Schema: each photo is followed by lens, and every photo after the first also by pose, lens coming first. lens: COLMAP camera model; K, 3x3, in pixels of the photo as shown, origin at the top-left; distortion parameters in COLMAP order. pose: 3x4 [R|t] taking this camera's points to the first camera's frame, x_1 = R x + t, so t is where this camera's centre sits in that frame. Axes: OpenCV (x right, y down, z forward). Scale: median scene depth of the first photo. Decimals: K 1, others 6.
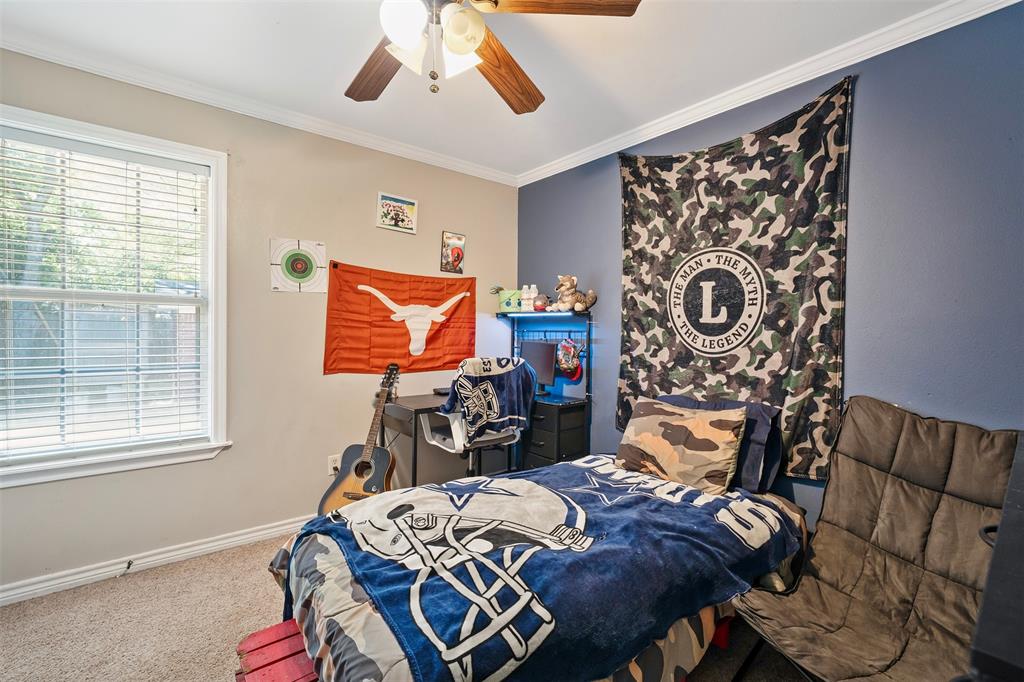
lens RADIAL K [[454.6, 0, 510.8], [0, 454.6, 337.9], [0, 0, 1]] dist [-0.005604, 0.003954]
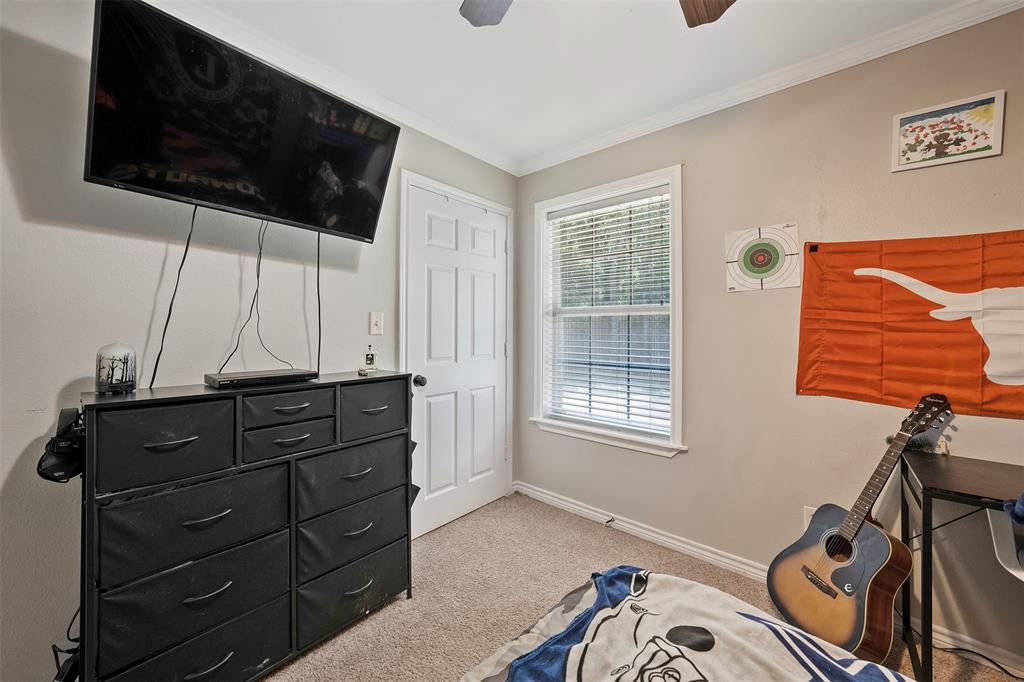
lens RADIAL K [[382.6, 0, 503.6], [0, 382.6, 326.3], [0, 0, 1]] dist [-0.012088, 0.000237]
pose [[0.163276, -0.021301, -0.986350, 0.132822], [-0.018707, 0.999520, -0.024682, -0.008077], [0.986403, 0.022482, 0.162799, 0.400069]]
